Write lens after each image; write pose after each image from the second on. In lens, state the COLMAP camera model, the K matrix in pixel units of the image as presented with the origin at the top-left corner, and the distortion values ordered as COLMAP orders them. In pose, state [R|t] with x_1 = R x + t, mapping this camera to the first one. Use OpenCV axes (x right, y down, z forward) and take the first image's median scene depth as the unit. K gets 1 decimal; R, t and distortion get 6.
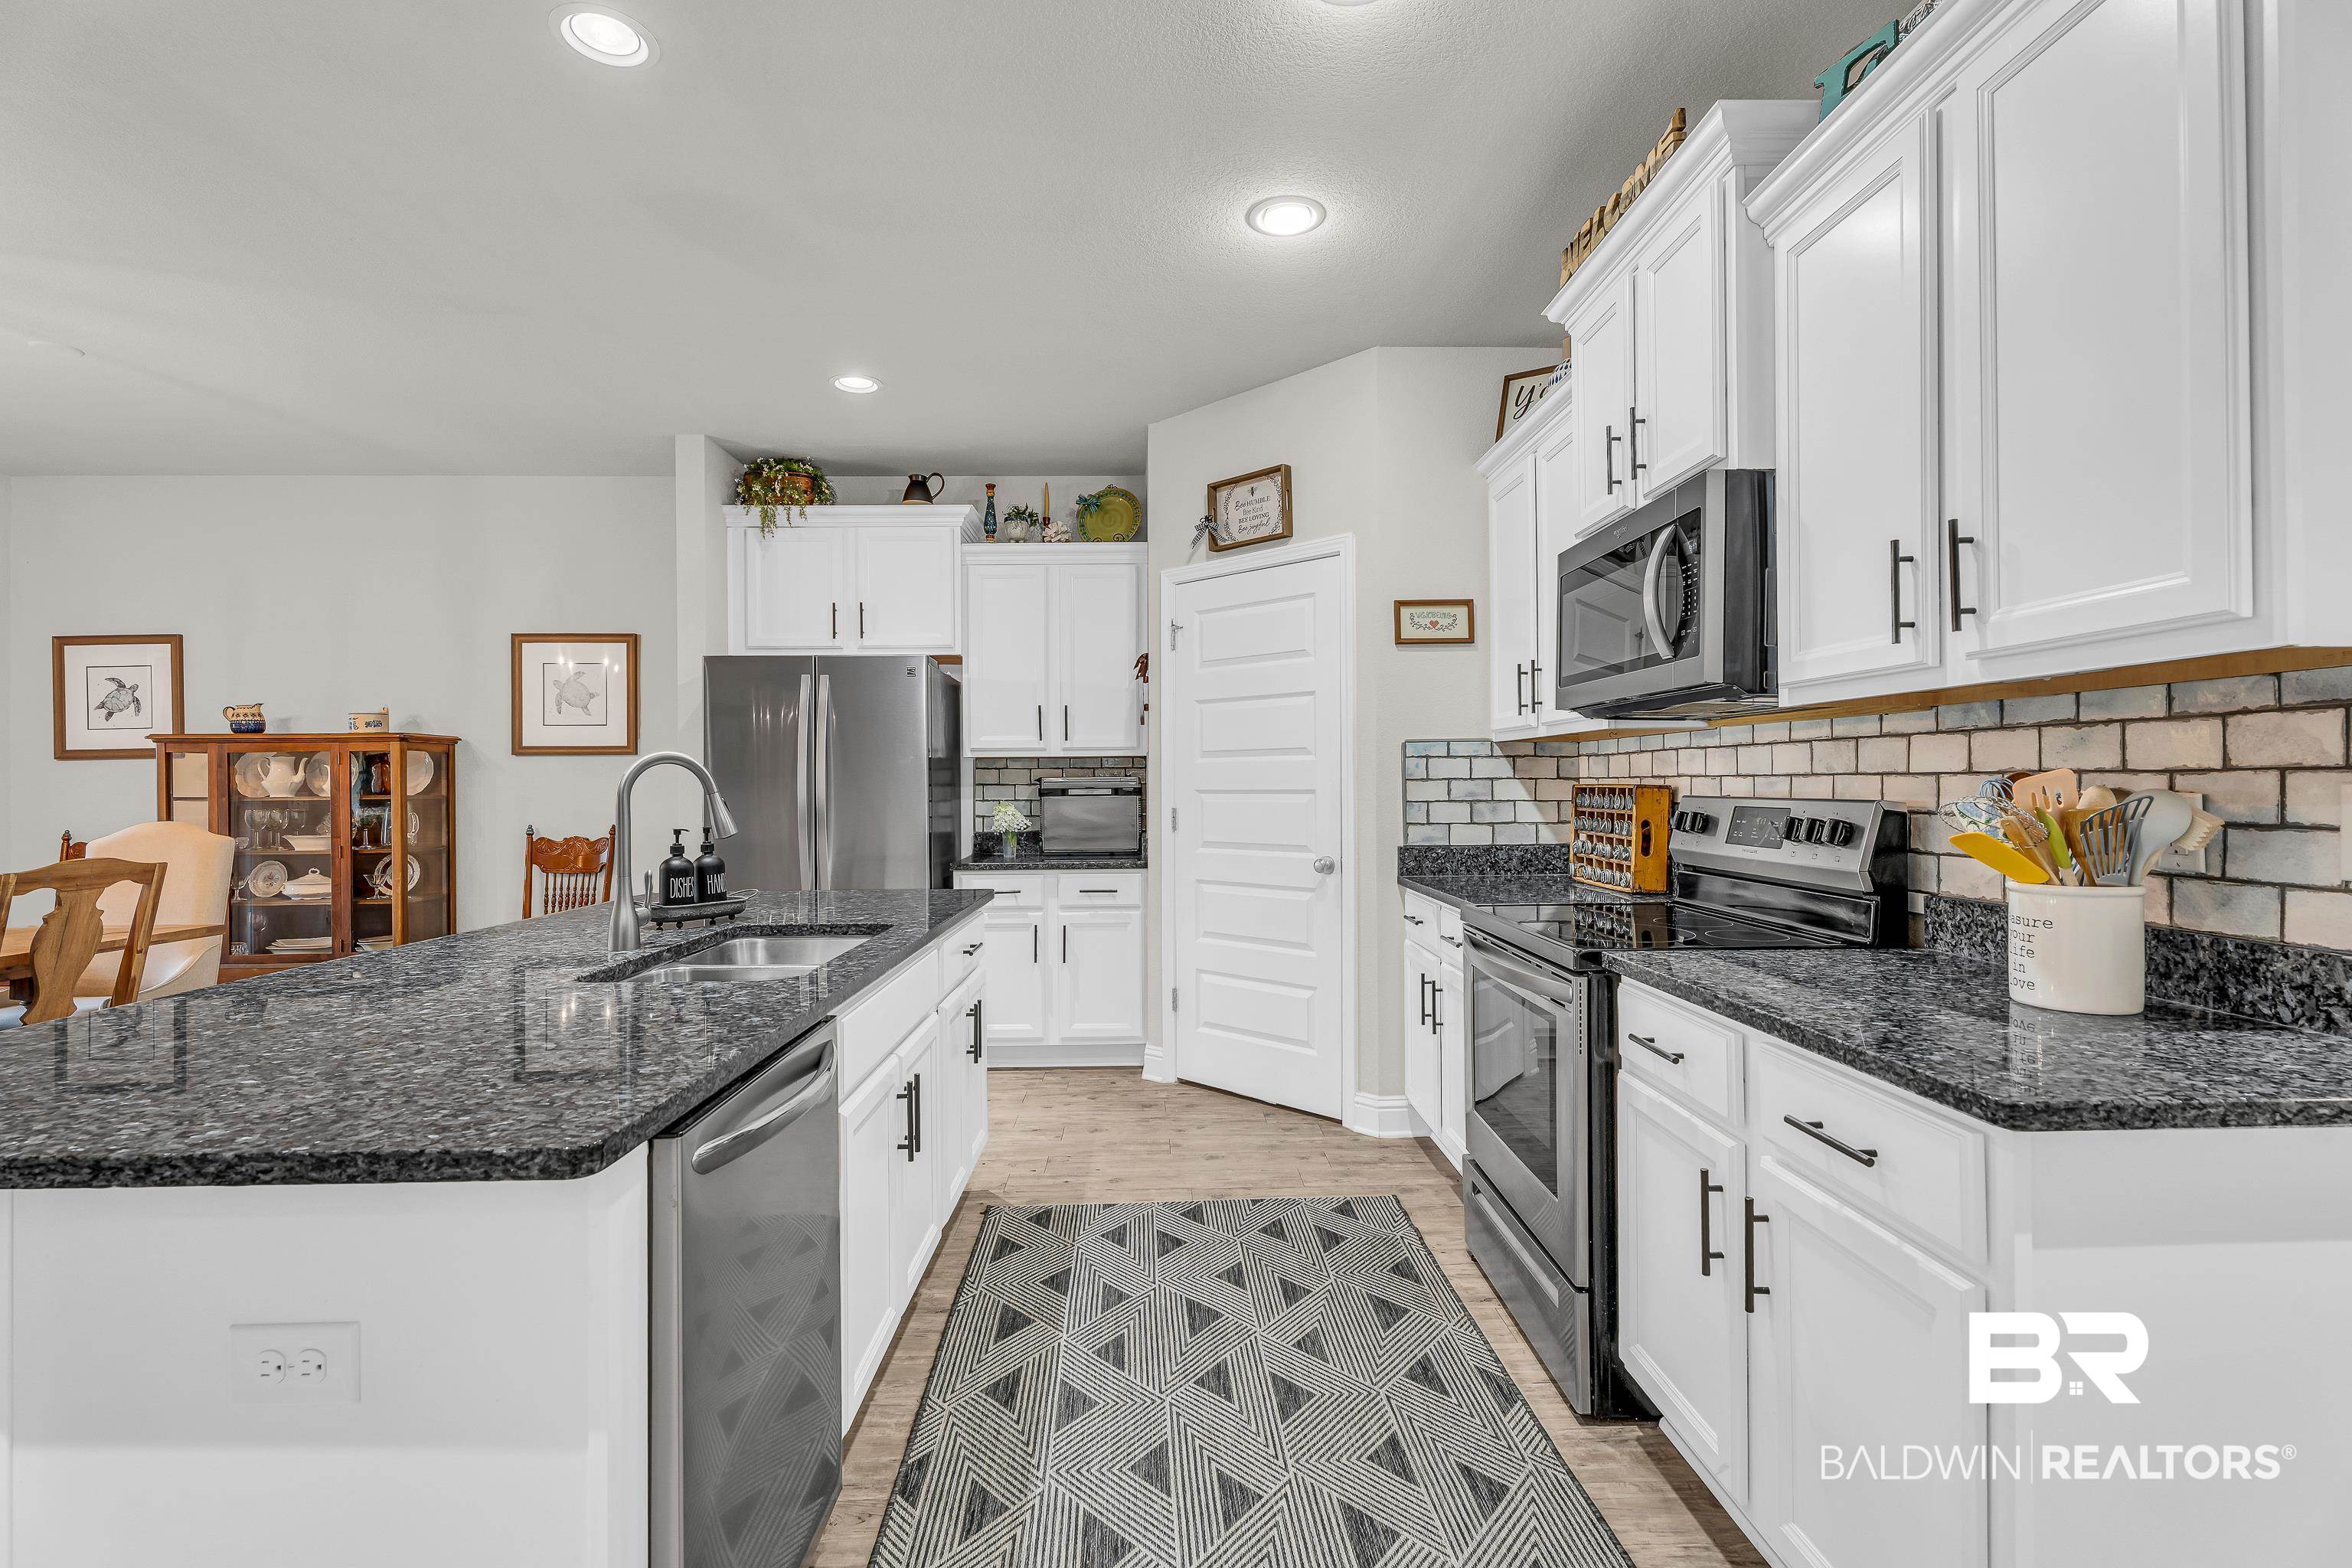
lens RADIAL K [[1059.5, 0, 1182.0], [0, 1059.5, 785.6], [0, 0, 1]] dist [0.000902, 0.001252]
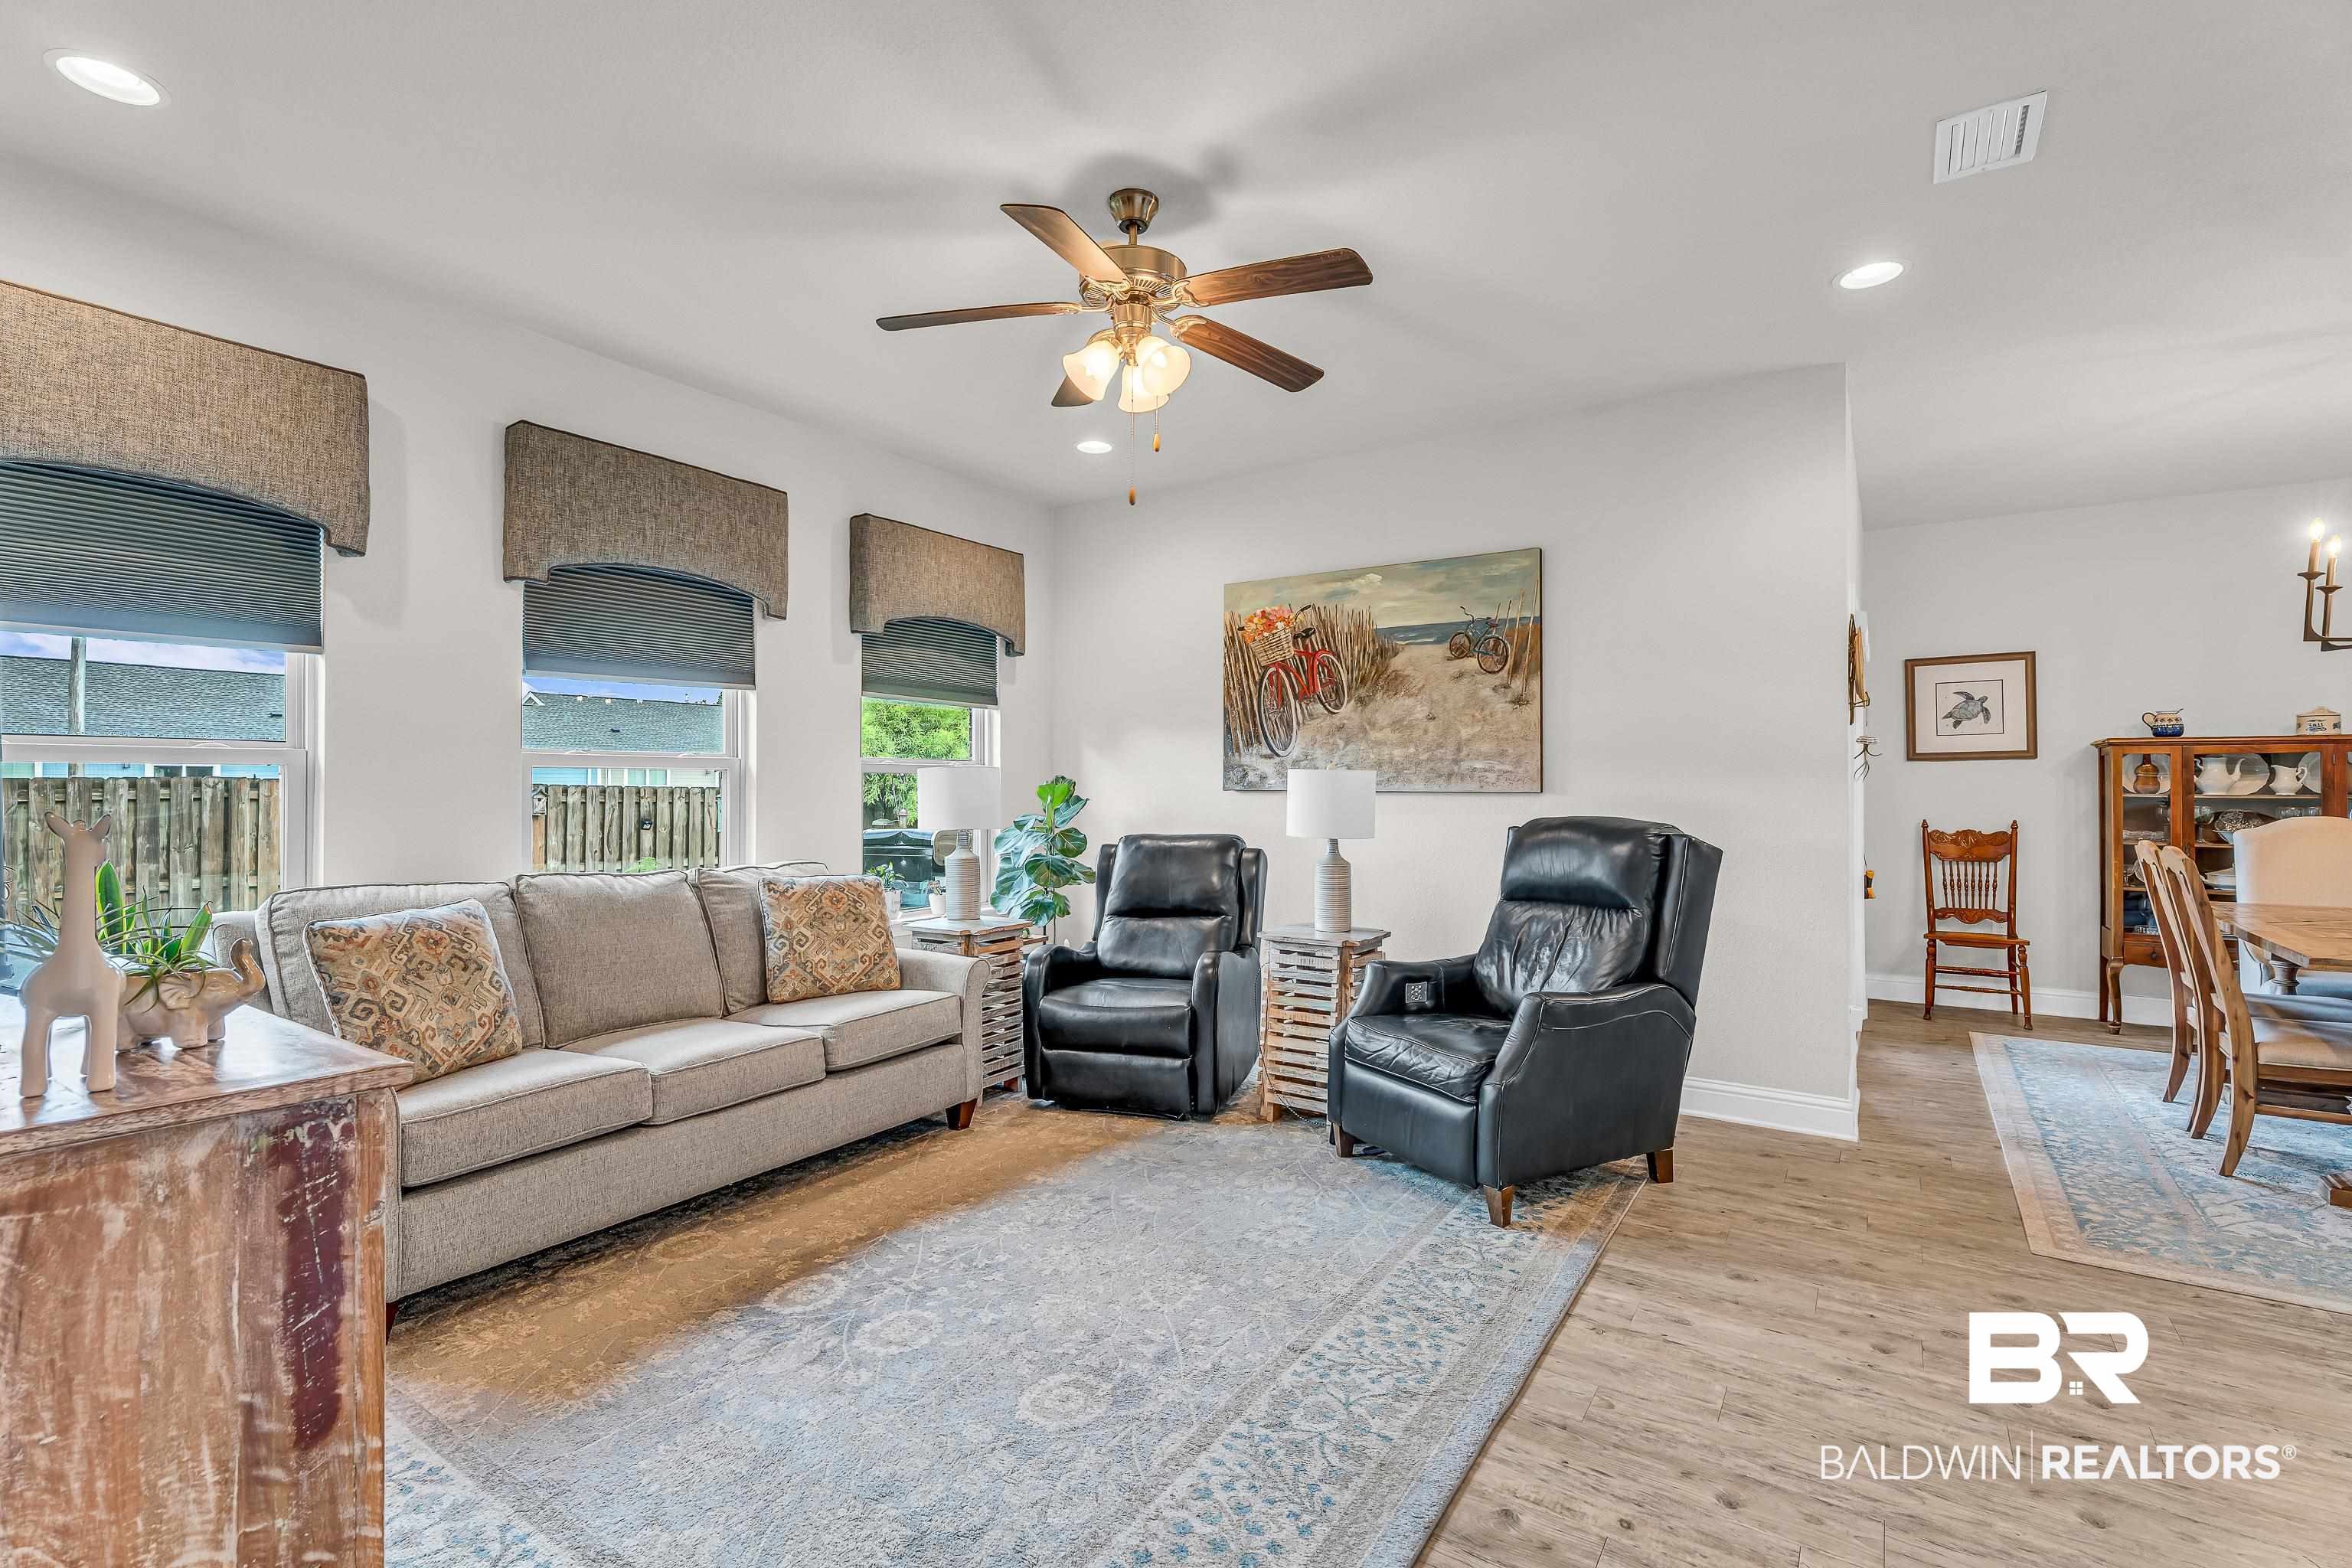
lens RADIAL K [[1059.5, 0, 1163.5], [0, 1059.5, 784.4], [0, 0, 1]] dist [0.000902, 0.001252]
pose [[0.809325, 0.009519, -0.587283, -1.107865], [-0.009033, 0.999952, 0.003759, 0.005492], [0.587291, 0.002262, 0.809373, -0.509585]]
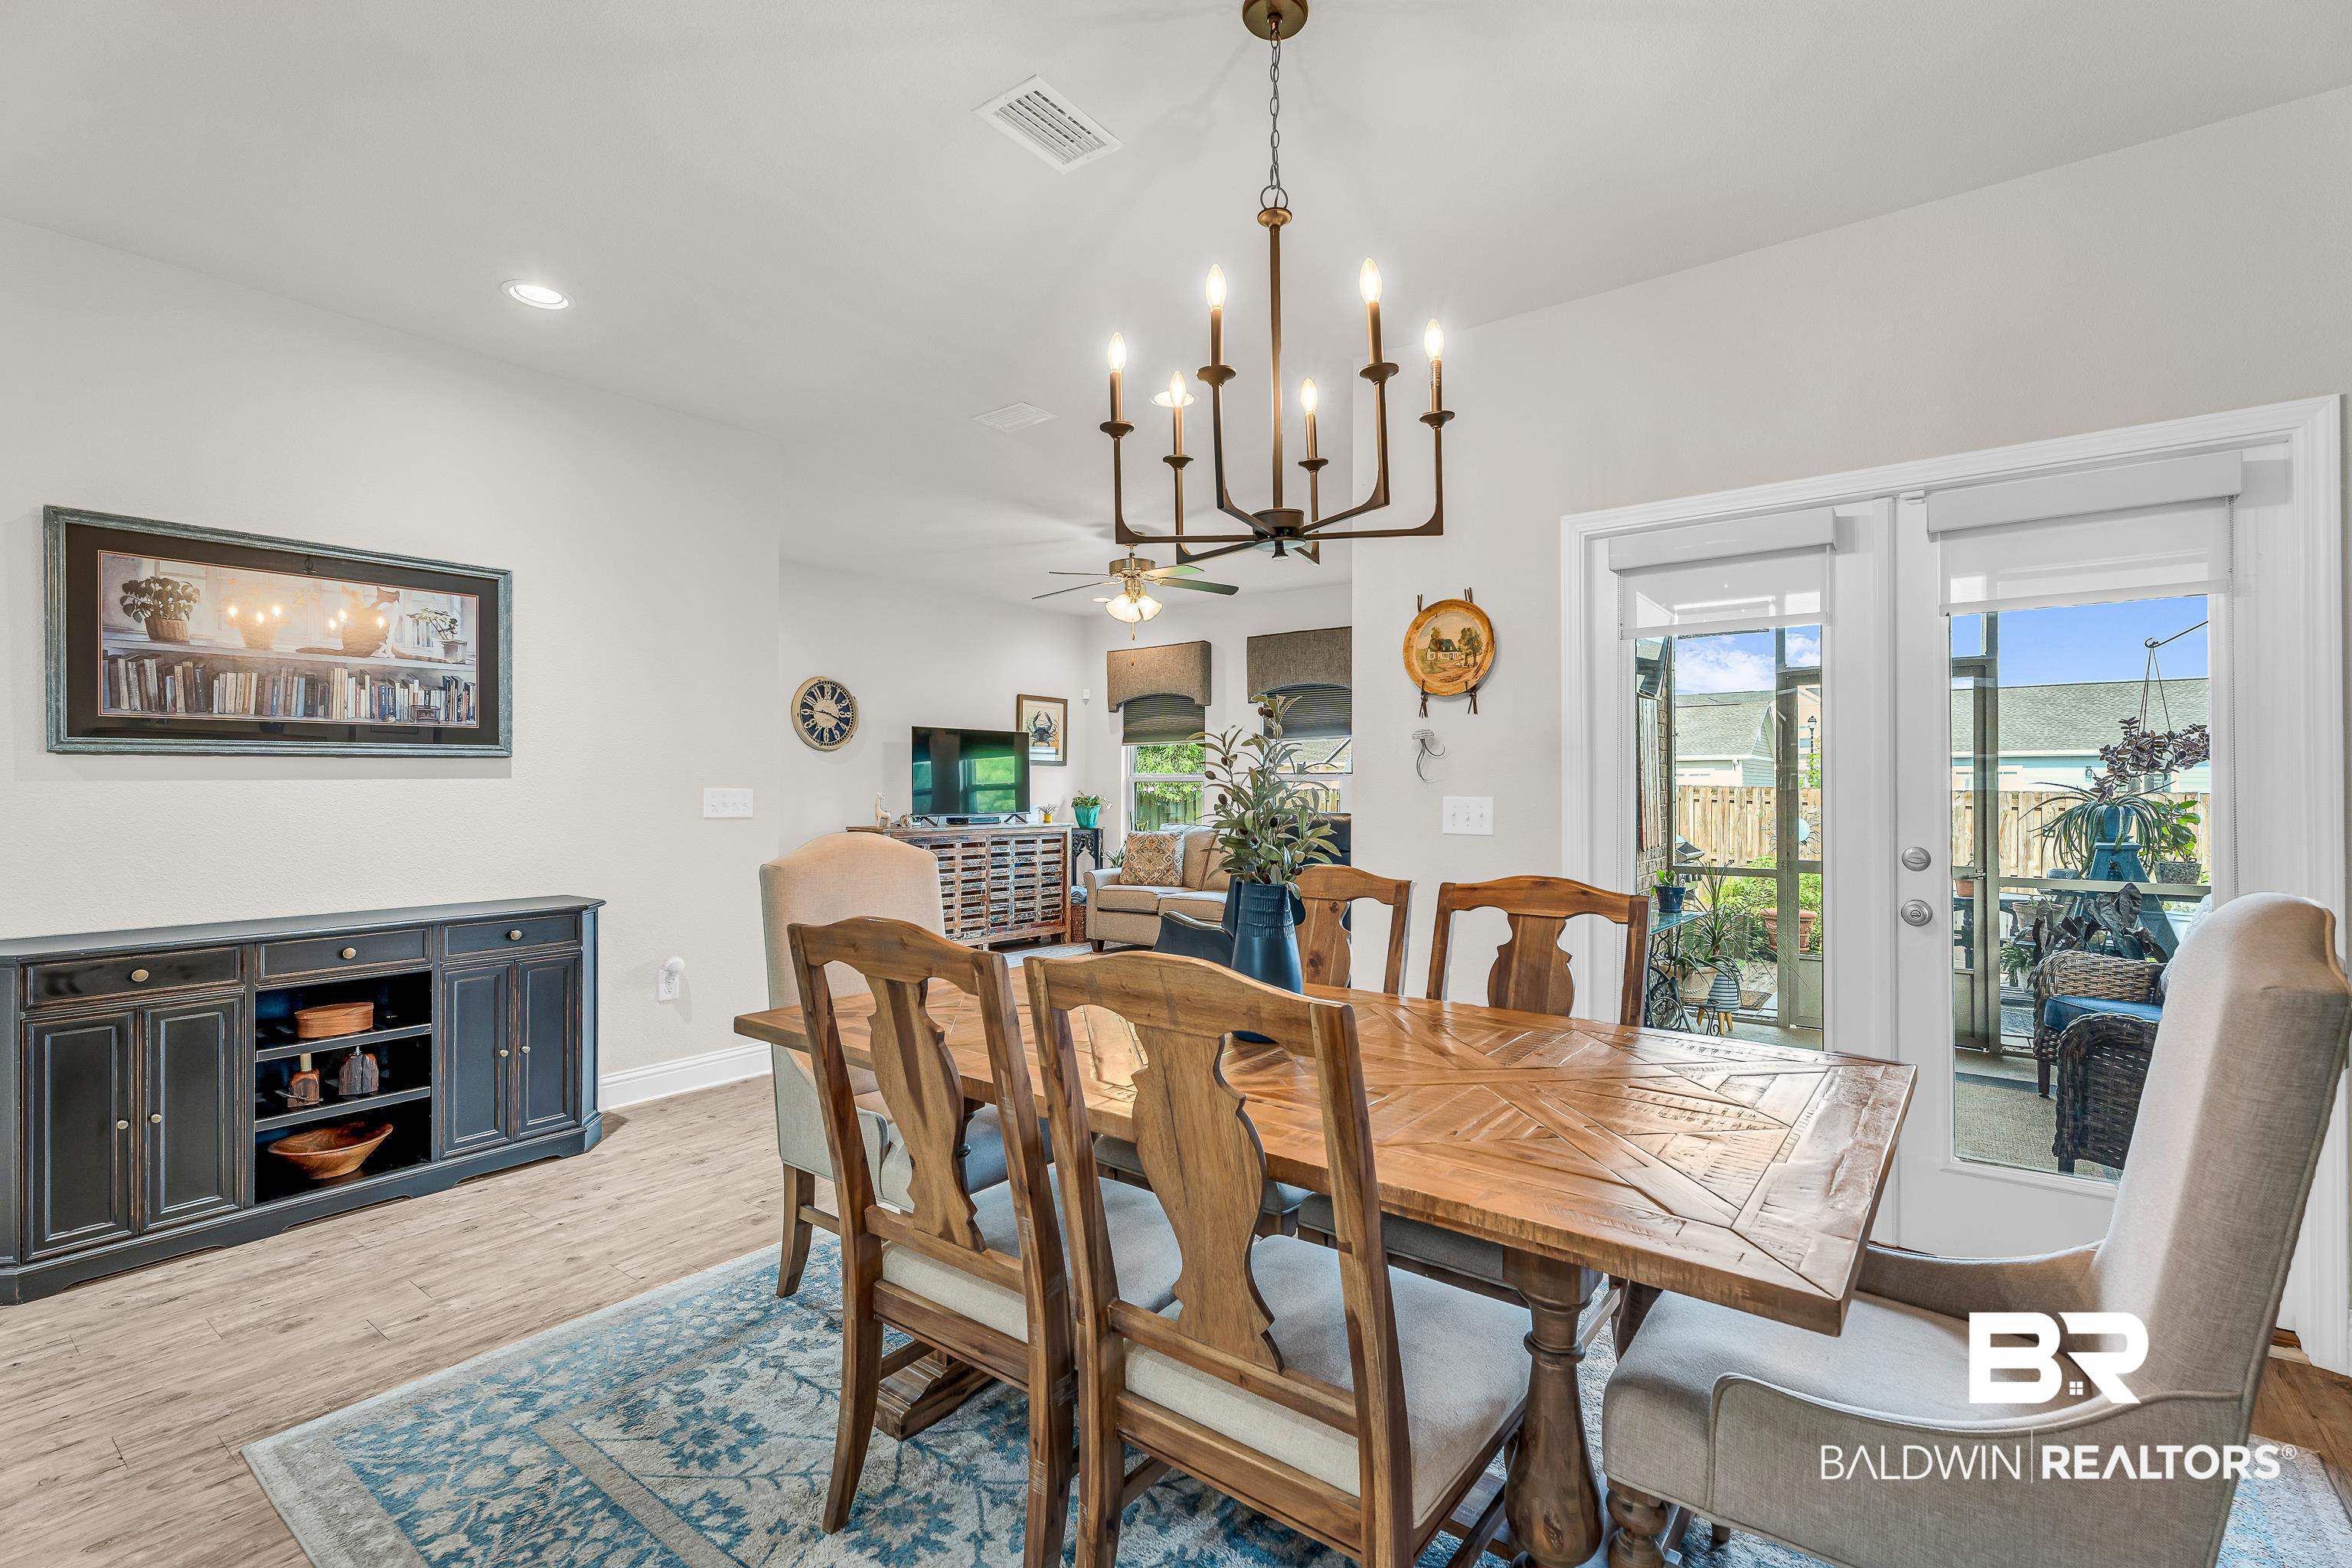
lens RADIAL K [[1059.5, 0, 1178.0], [0, 1059.5, 779.5], [0, 0, 1]] dist [0.000902, 0.001252]
pose [[-0.631649, -0.000494, -0.775254, -0.473626], [0.002931, 0.999991, -0.003026, 0.001783], [0.775249, -0.004184, -0.631642, 0.825150]]
